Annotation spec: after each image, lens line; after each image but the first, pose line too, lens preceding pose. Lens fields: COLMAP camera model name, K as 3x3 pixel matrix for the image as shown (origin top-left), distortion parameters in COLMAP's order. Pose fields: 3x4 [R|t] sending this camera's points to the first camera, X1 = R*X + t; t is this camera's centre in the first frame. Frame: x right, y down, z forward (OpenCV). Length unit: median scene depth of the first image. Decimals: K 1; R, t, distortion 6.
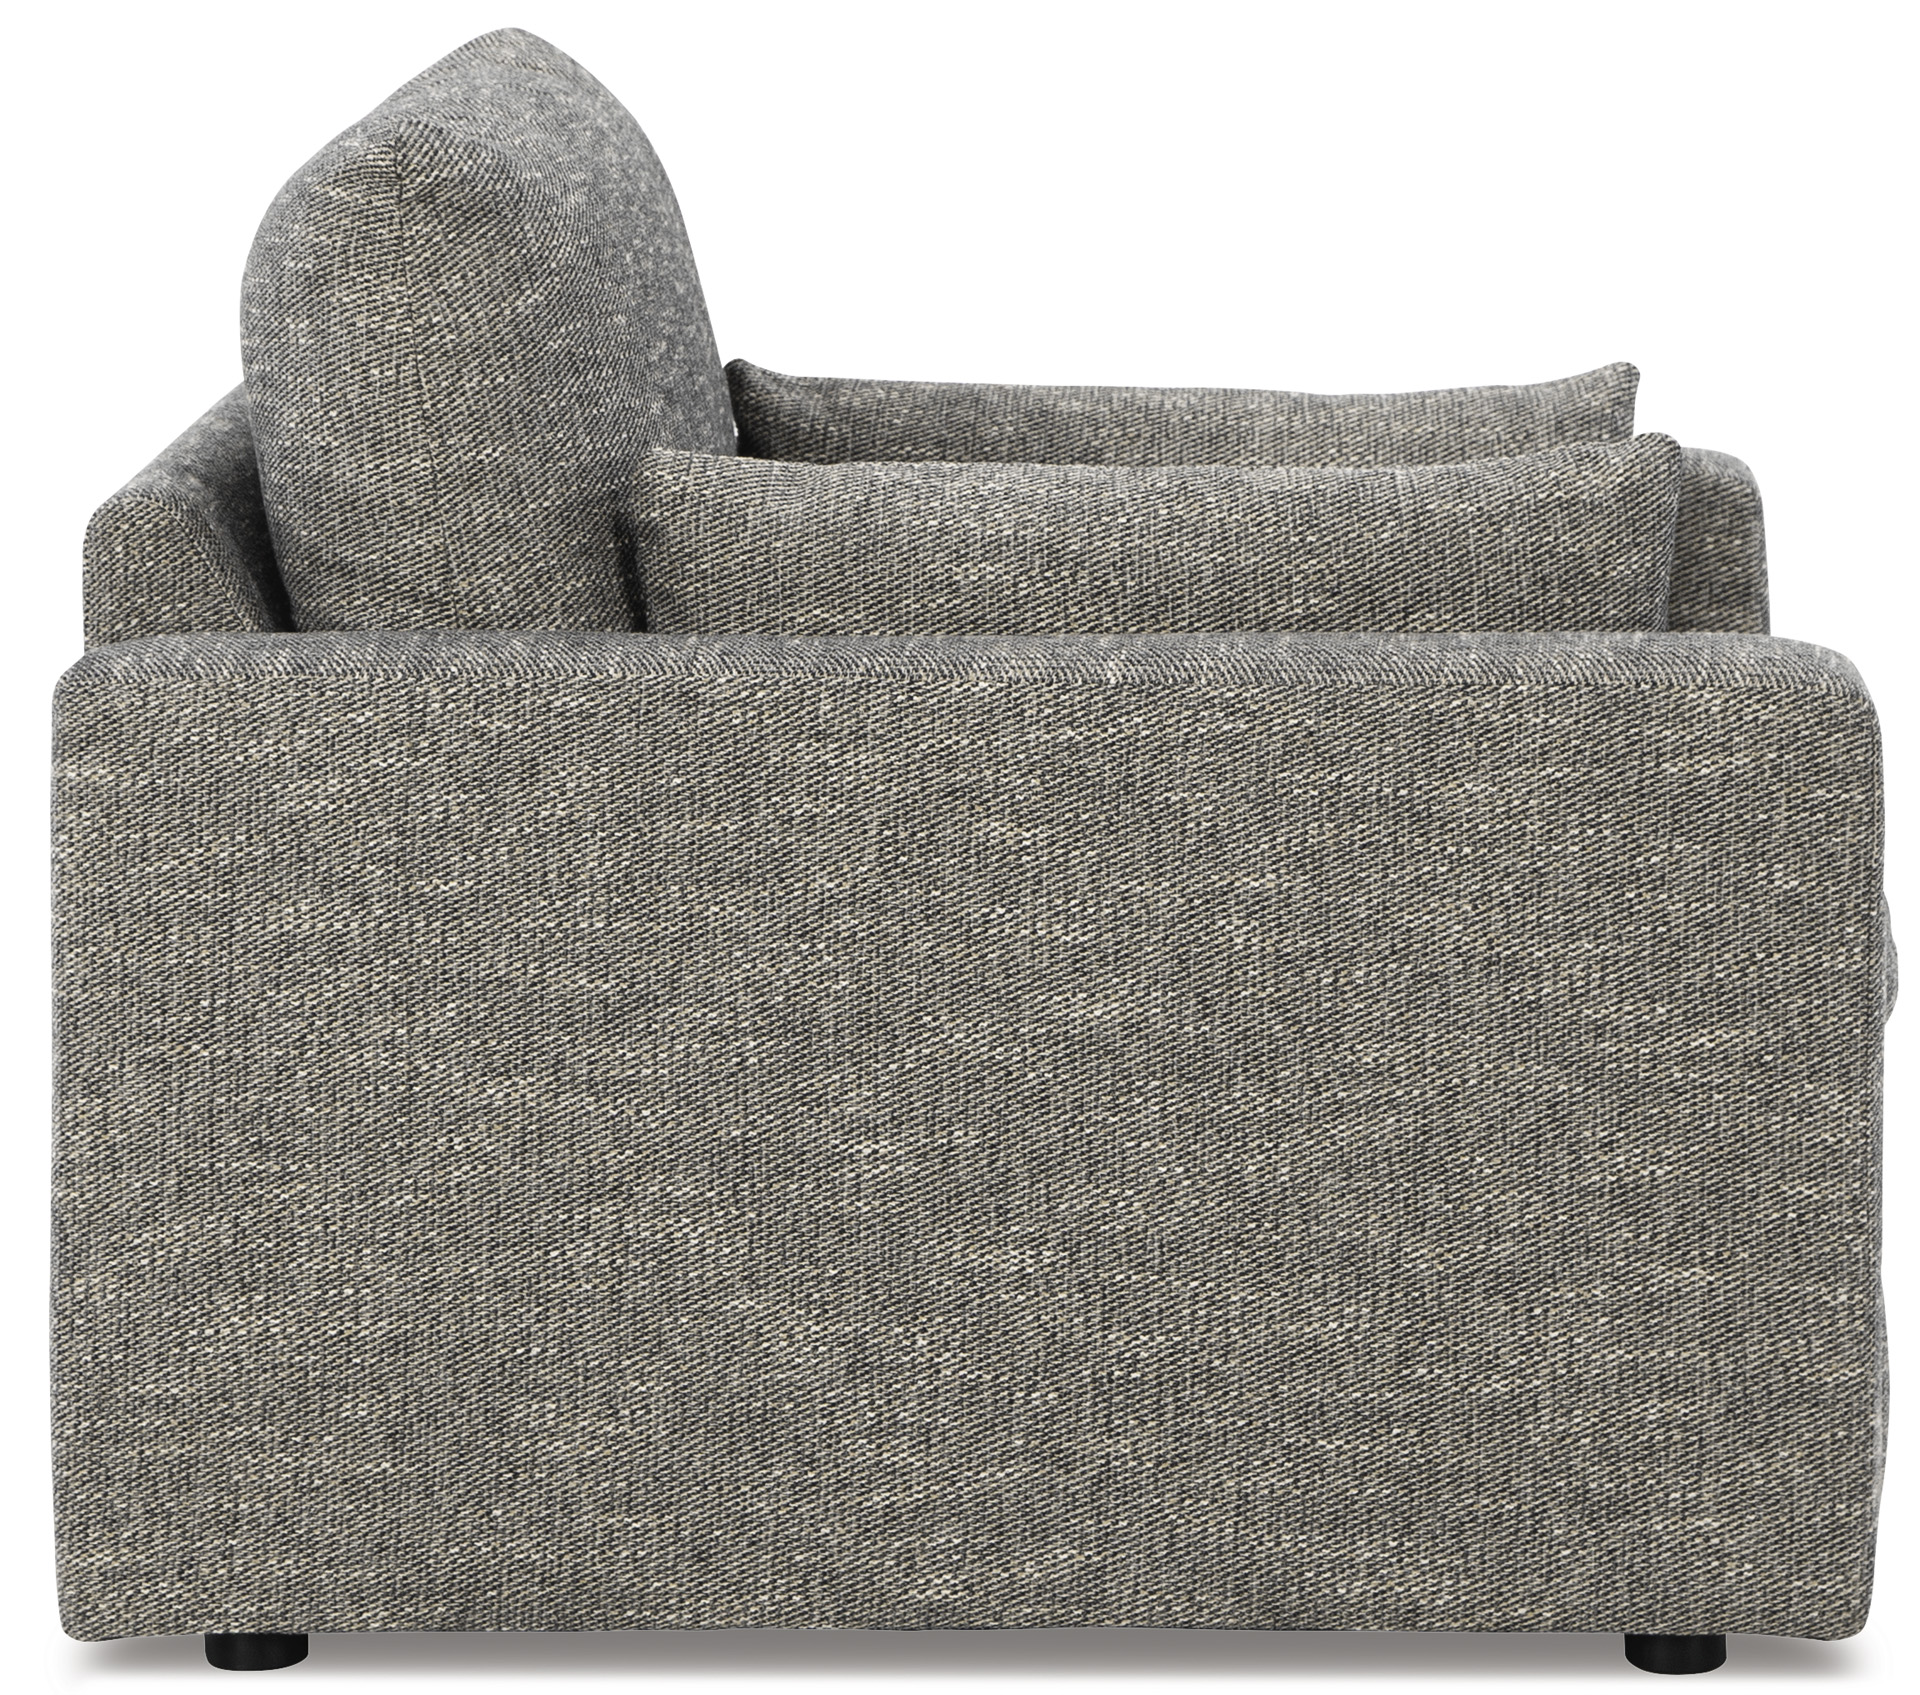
lens RADIAL K [[4284.7, 0, 960.1], [0, 4284.7, 848.5], [0, 0, 1]] dist [0.052879, 0.000000]
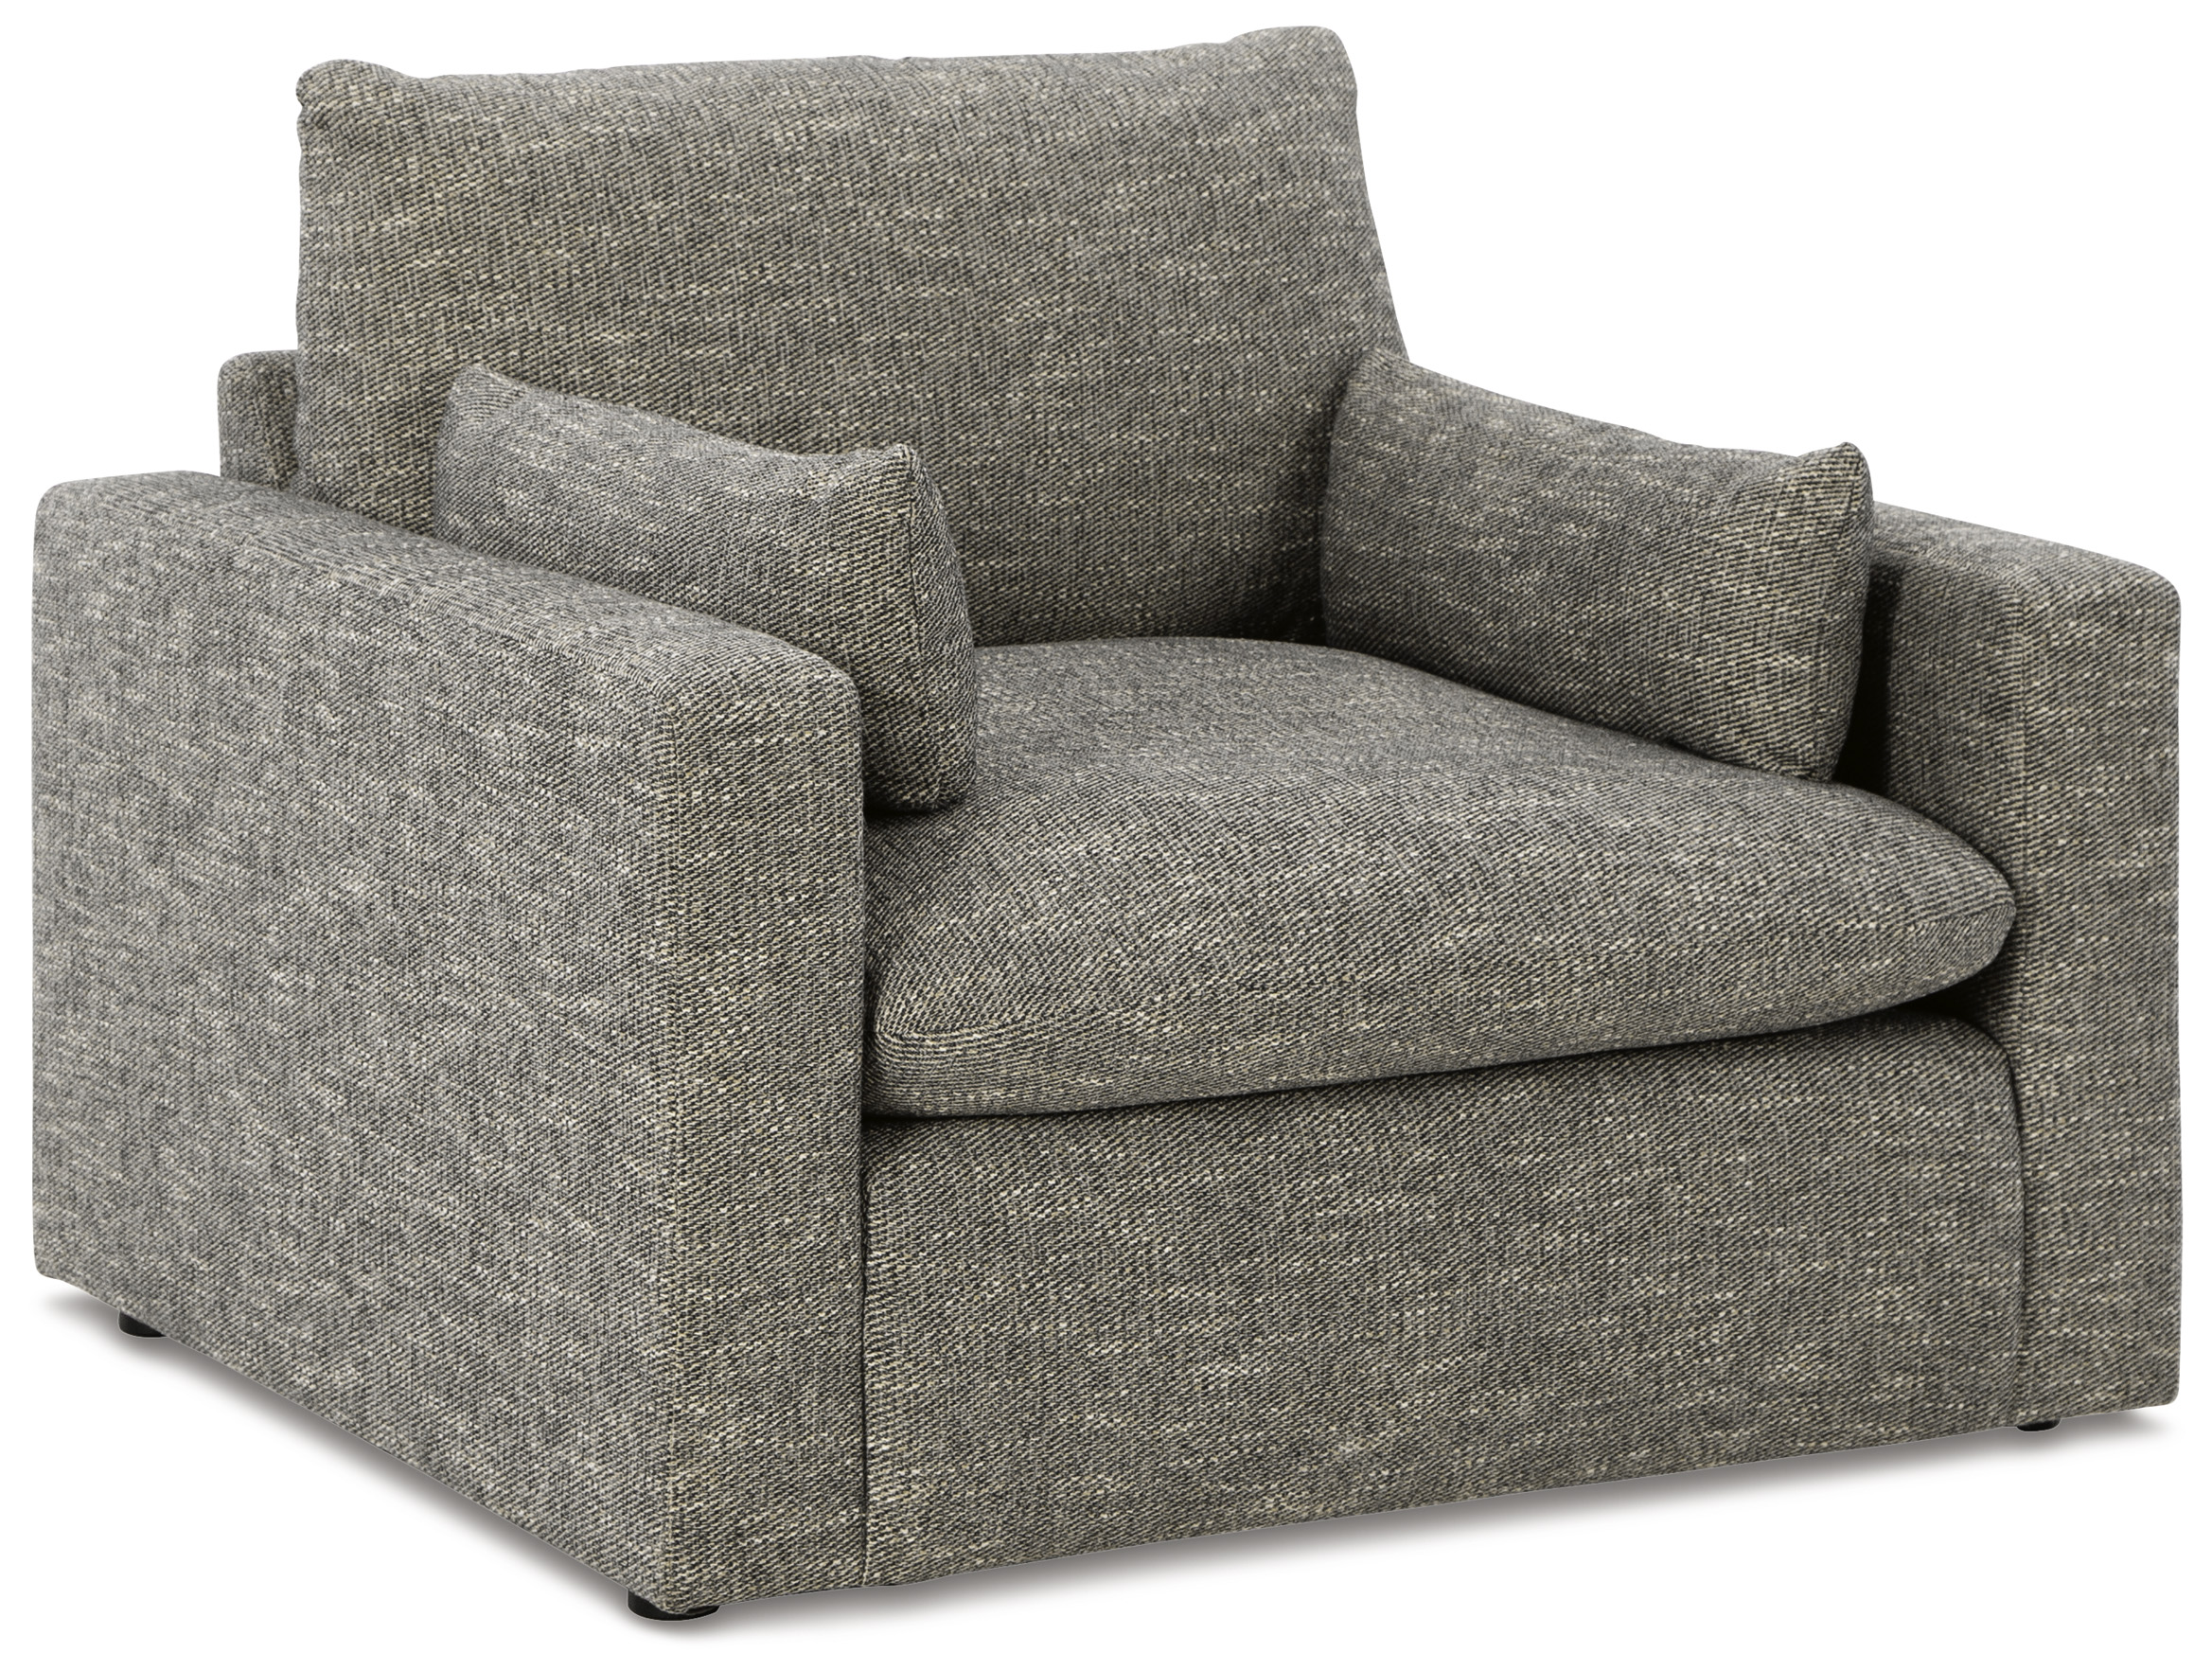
lens RADIAL K [[4039.6, 0, 1105.4], [0, 4039.6, 803.4], [0, 0, 1]] dist [0.045436, 0.000000]
pose [[0.819877, 0.181331, -0.543067, 0.724021], [-0.182125, 0.981852, 0.052886, -0.071250], [0.542801, 0.055546, 0.838022, 0.212858]]
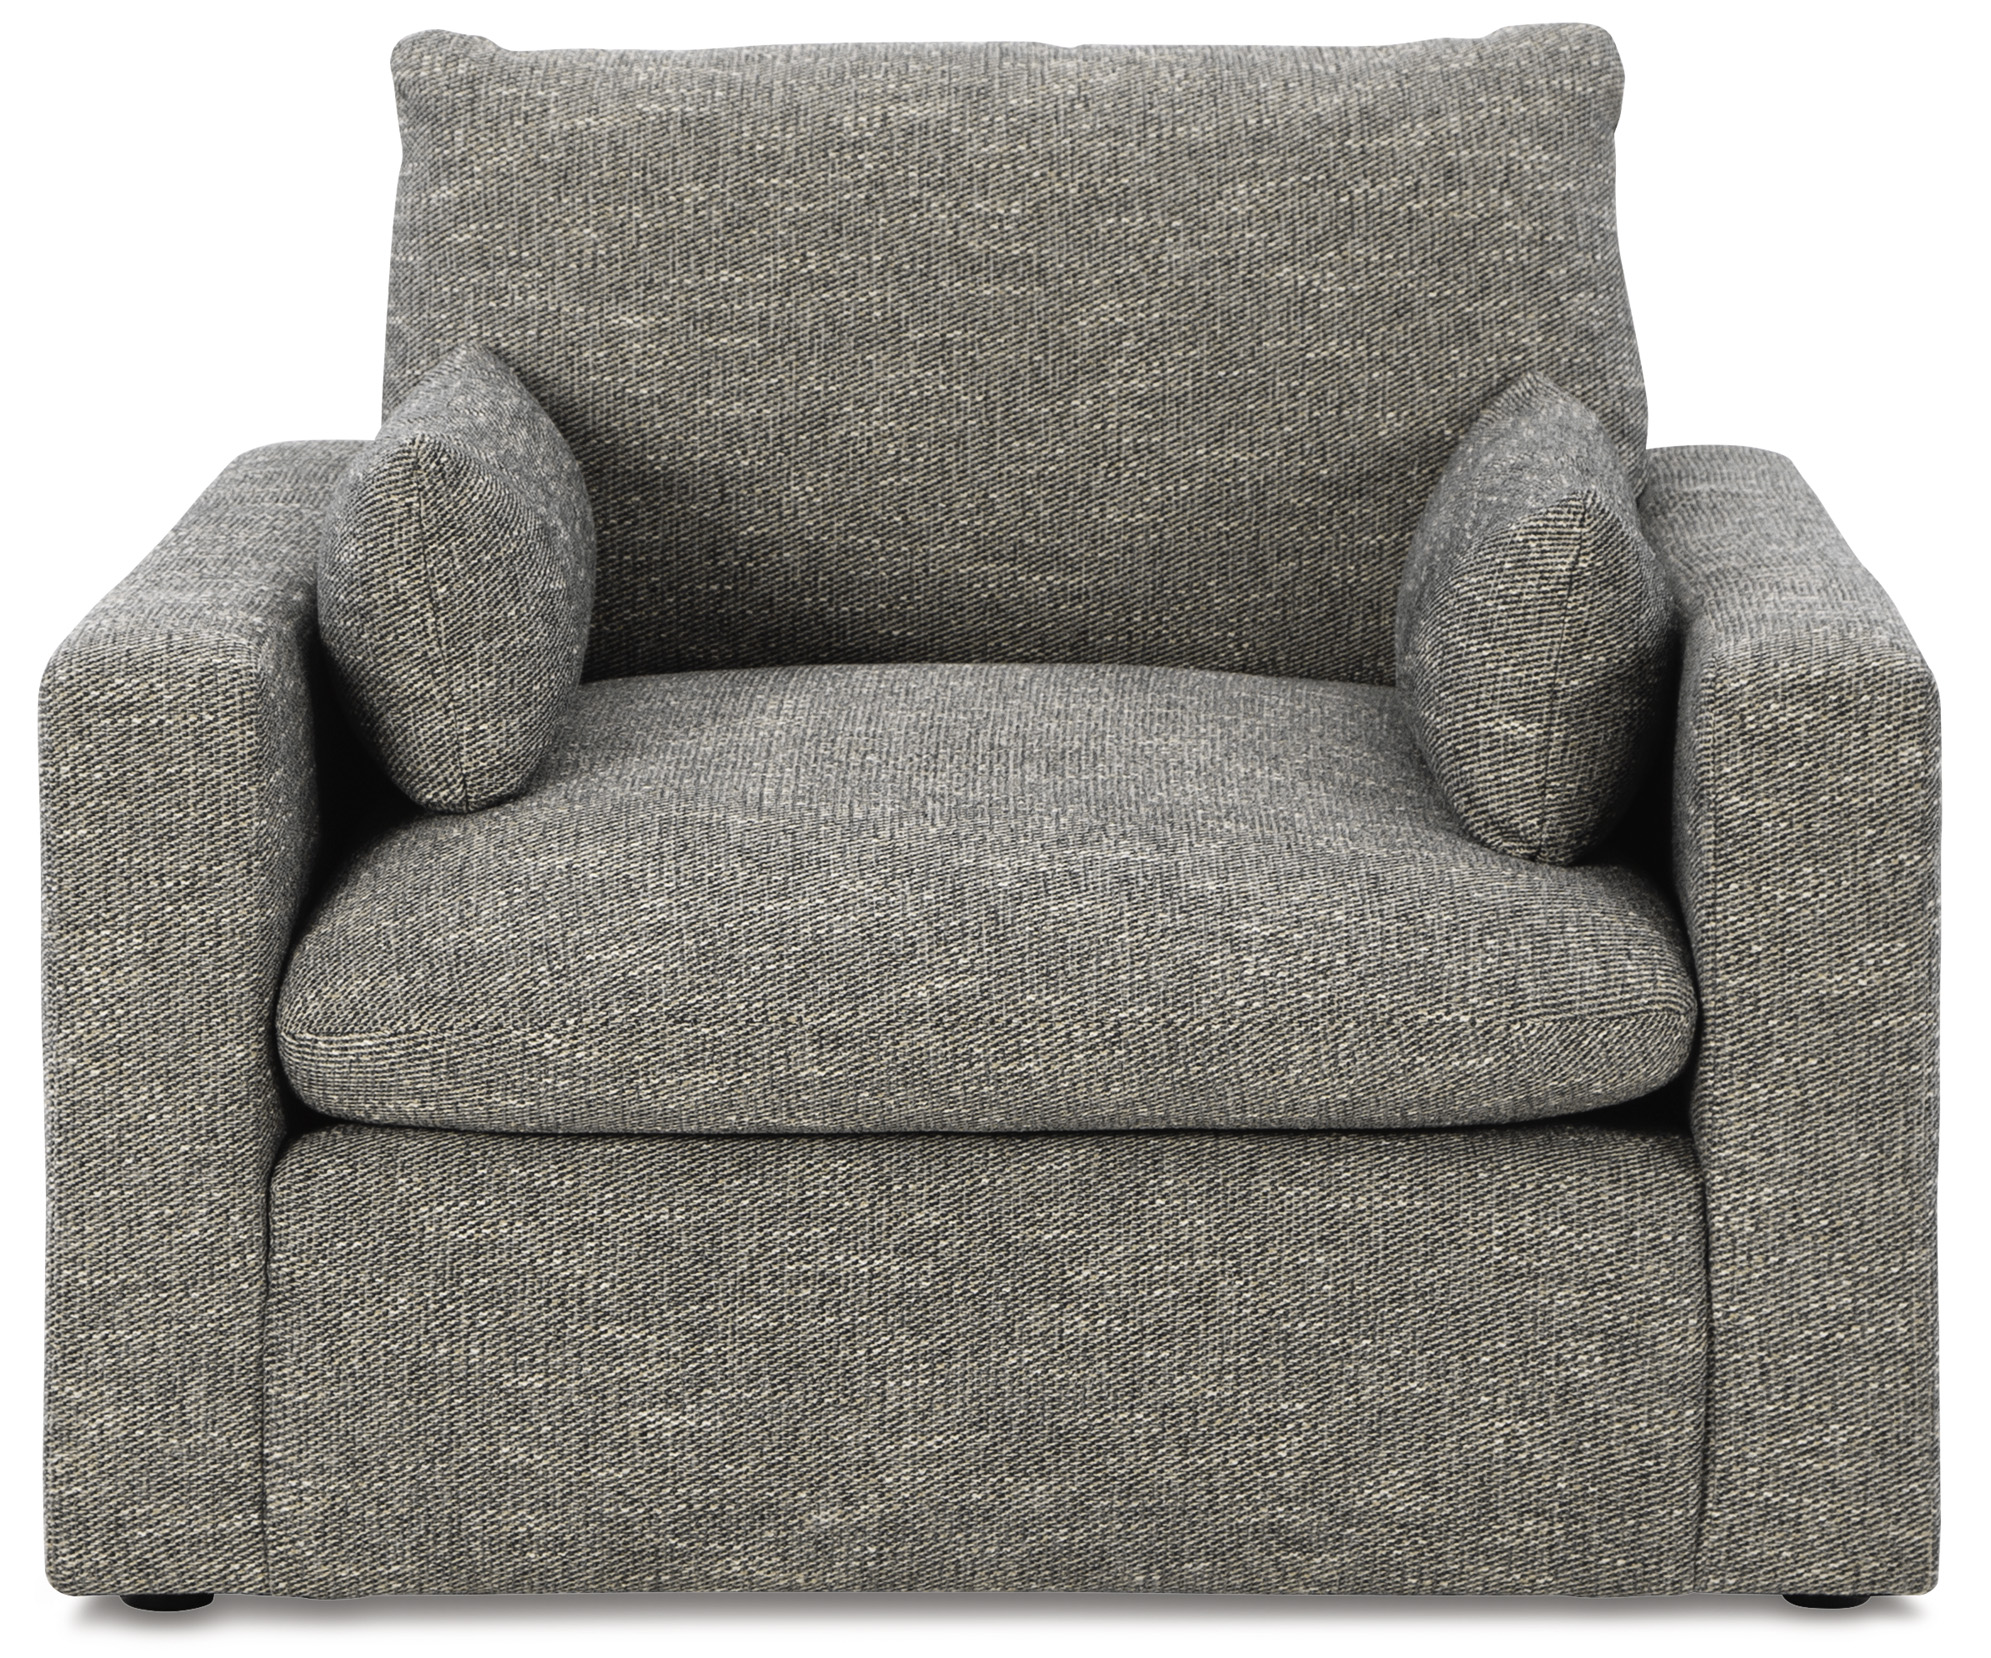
lens RADIAL K [[4269.6, 0, 994.8], [0, 4269.6, 845.1], [0, 0, 1]] dist [0.050114, 0.000000]
pose [[0.628771, 0.240298, -0.739530, 0.978233], [-0.237238, 0.964991, 0.111850, -0.143830], [0.740517, 0.105117, 0.663766, 0.436067]]
